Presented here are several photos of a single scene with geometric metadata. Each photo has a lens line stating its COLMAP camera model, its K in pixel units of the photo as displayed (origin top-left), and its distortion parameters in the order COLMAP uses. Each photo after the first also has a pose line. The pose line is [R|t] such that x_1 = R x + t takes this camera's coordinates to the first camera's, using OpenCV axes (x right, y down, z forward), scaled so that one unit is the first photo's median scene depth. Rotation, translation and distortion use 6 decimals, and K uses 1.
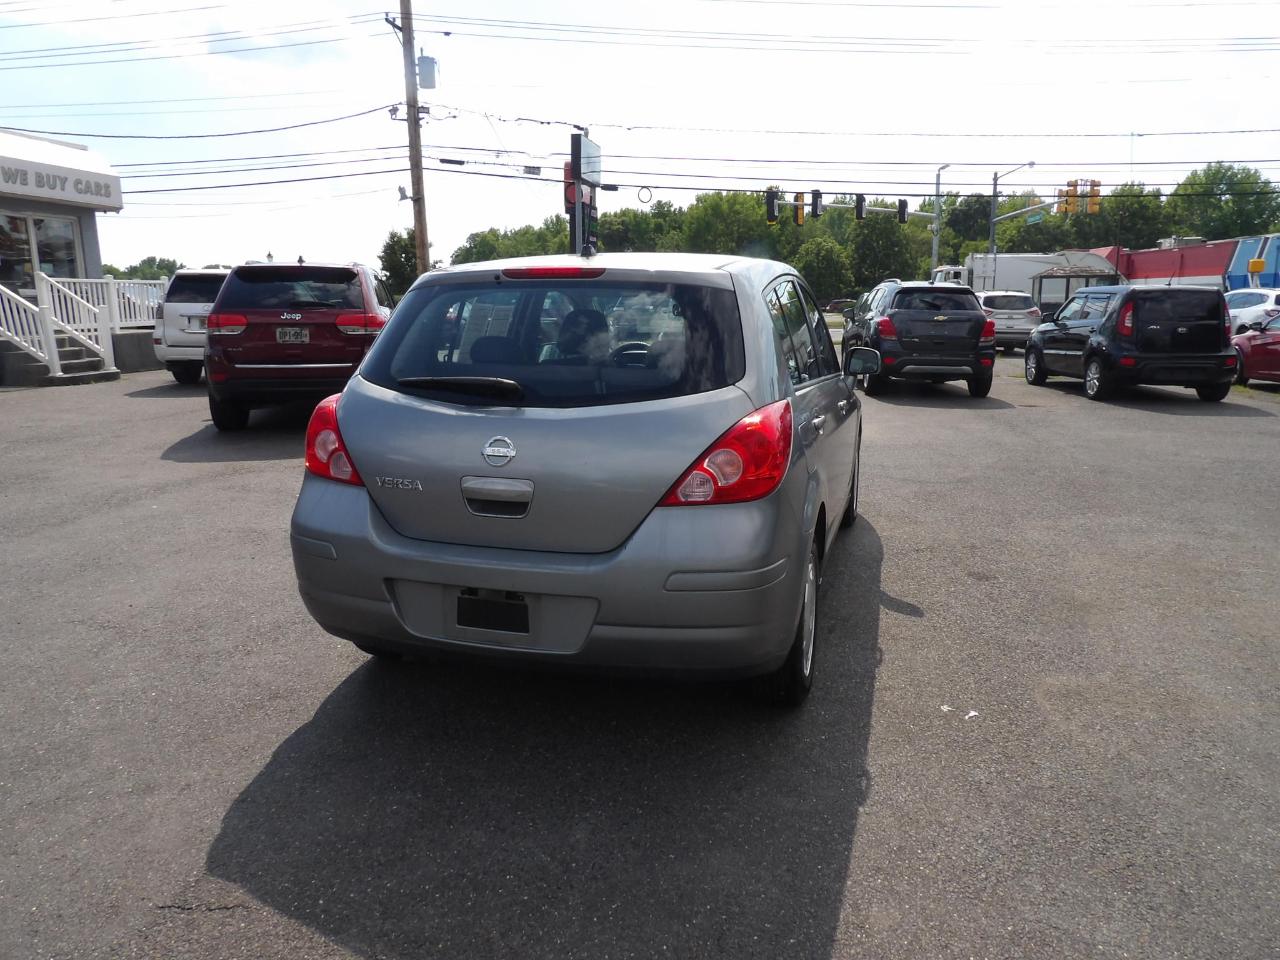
lens RADIAL K [[904.0, 0, 656.4], [0, 904.0, 479.2], [0, 0, 1]] dist [-0.025291, 0.025229]
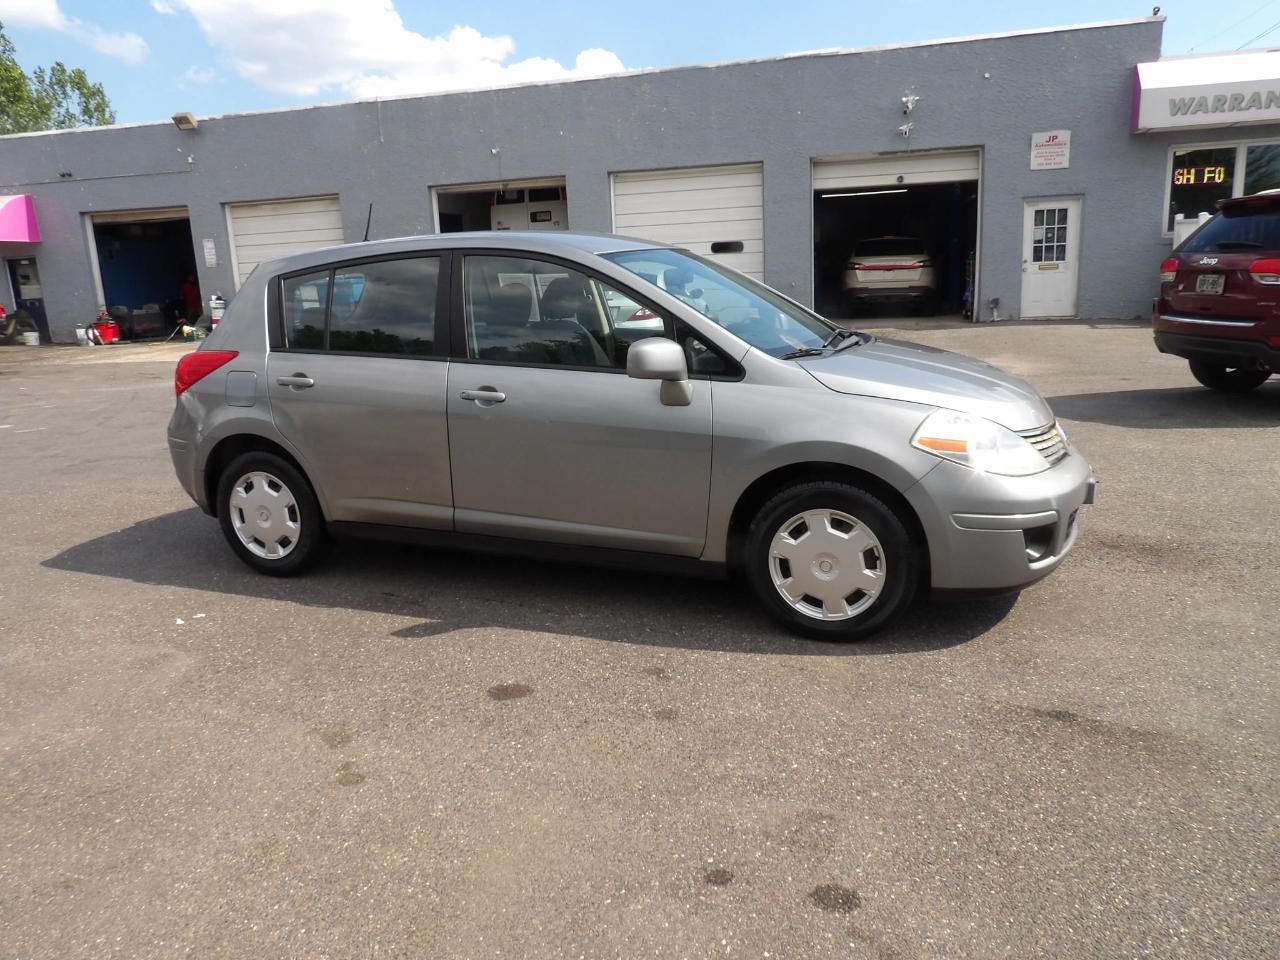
lens RADIAL K [[904.0, 0, 649.7], [0, 904.0, 478.9], [0, 0, 1]] dist [-0.025291, 0.025229]
pose [[-0.116862, 0.231617, -0.965762, 0.330154], [-0.150470, 0.957070, 0.247740, -0.076876], [0.981683, 0.174269, -0.076994, 0.391233]]
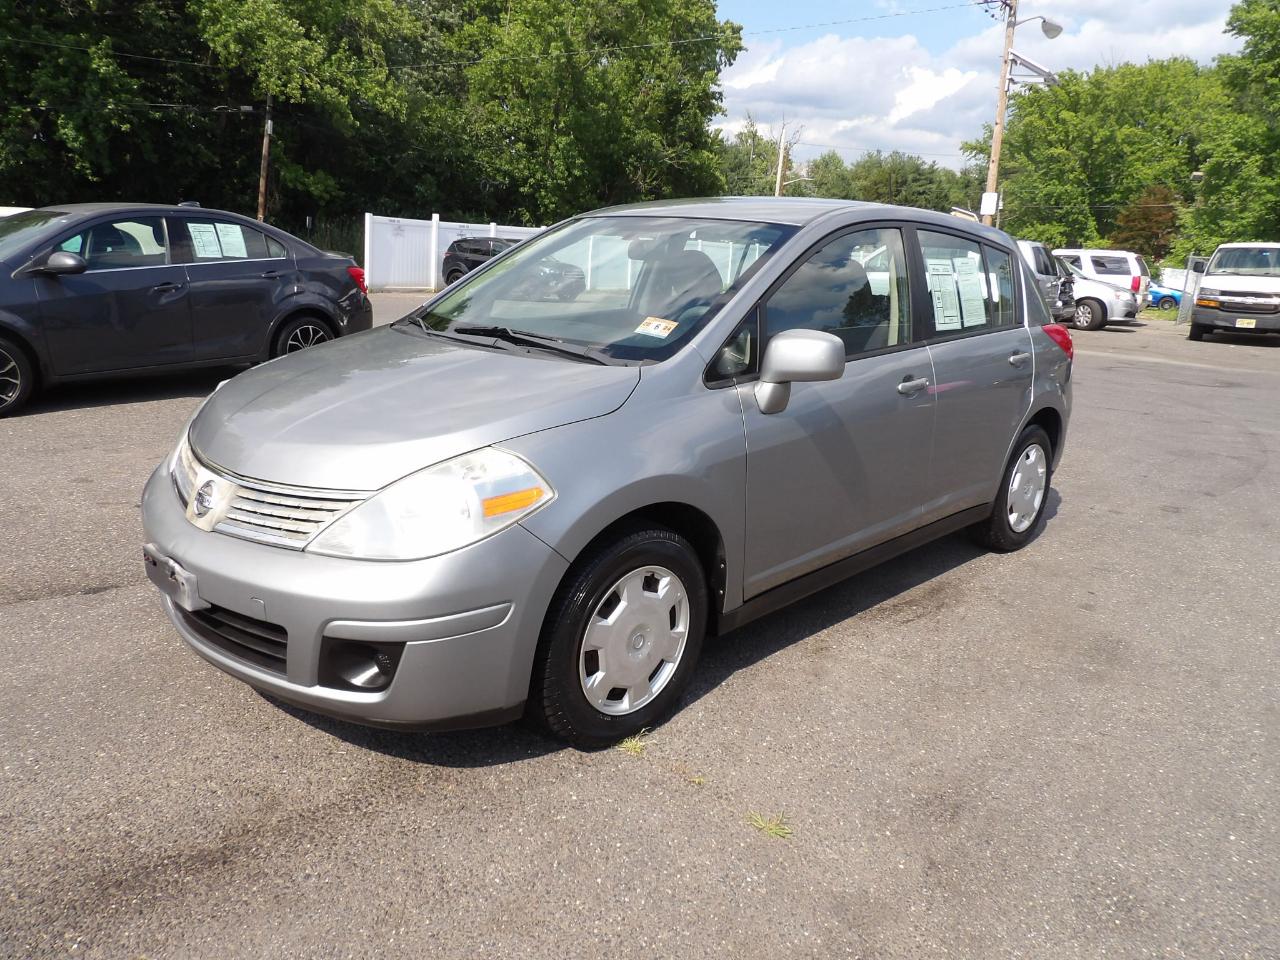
lens RADIAL K [[904.0, 0, 644.0], [0, 904.0, 470.0], [0, 0, 1]] dist [-0.025291, 0.025229]
pose [[-0.871890, -0.163254, 0.461688, -0.111880], [0.041080, 0.915088, 0.401156, -0.113635], [-0.487976, 0.368729, -0.791150, 0.589305]]
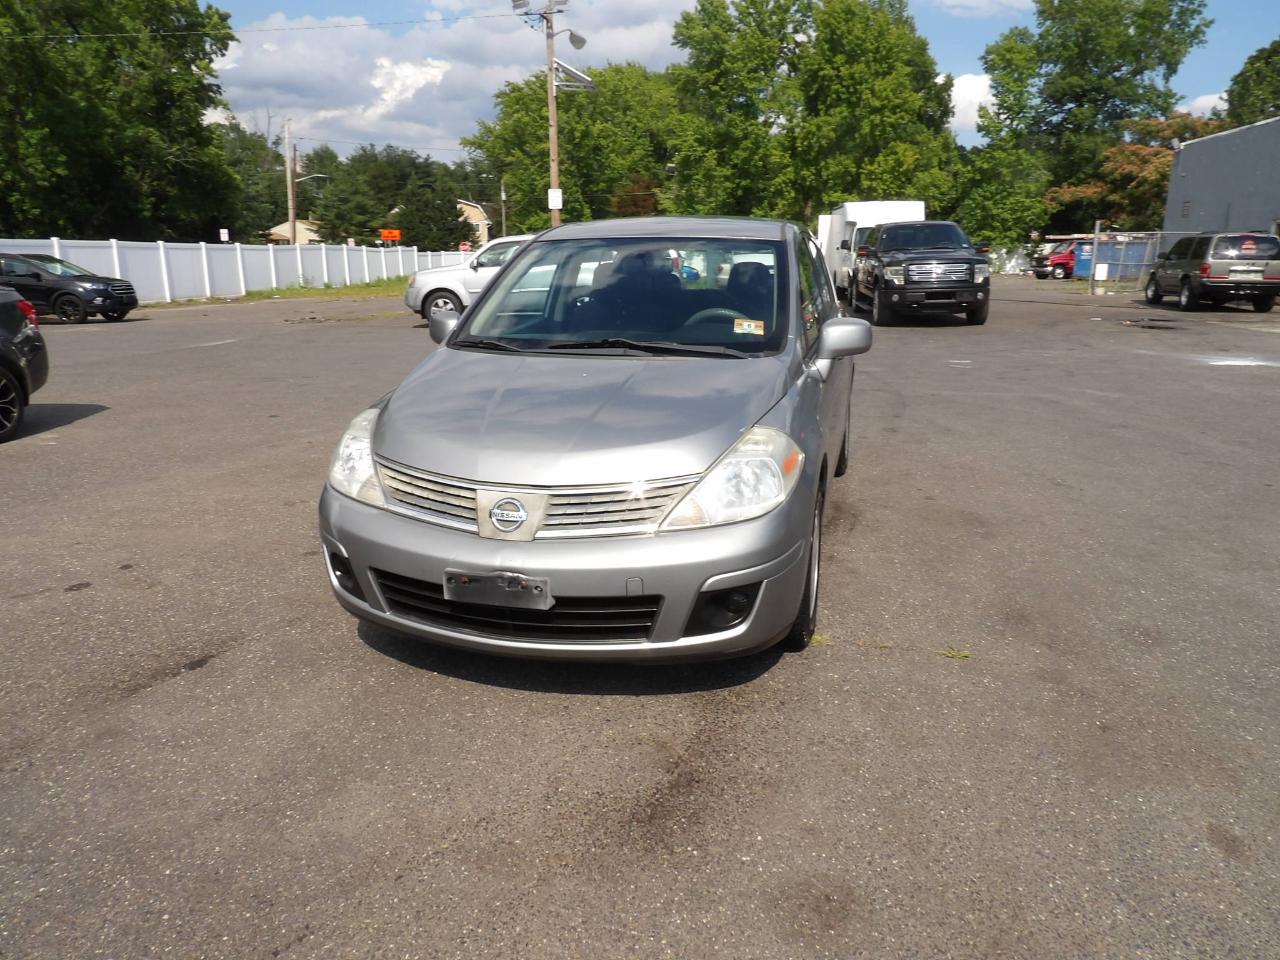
lens RADIAL K [[904.0, 0, 637.9], [0, 904.0, 467.7], [0, 0, 1]] dist [-0.025291, 0.025229]
pose [[-0.999998, -0.001555, -0.001146, 0.017596], [-0.001890, 0.909981, 0.414646, -0.132590], [0.000398, 0.414647, -0.909982, 0.670183]]
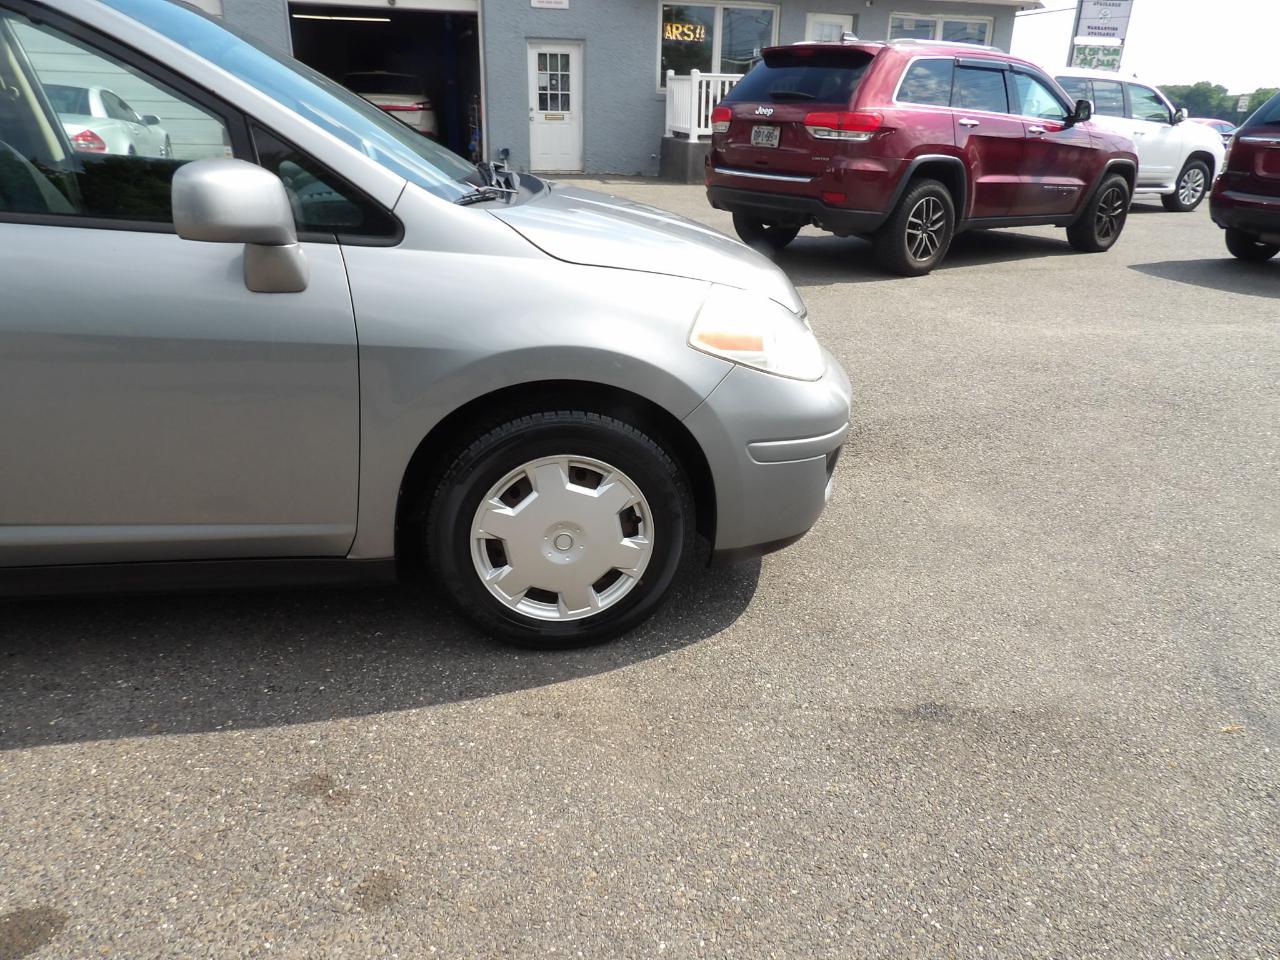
lens RADIAL K [[904.0, 0, 645.4], [0, 904.0, 483.4], [0, 0, 1]] dist [-0.025291, 0.025229]
pose [[0.415084, 0.356884, -0.836863, 0.225527], [-0.199391, 0.933171, 0.299057, -0.059506], [0.887665, 0.042729, 0.458503, 0.363786]]
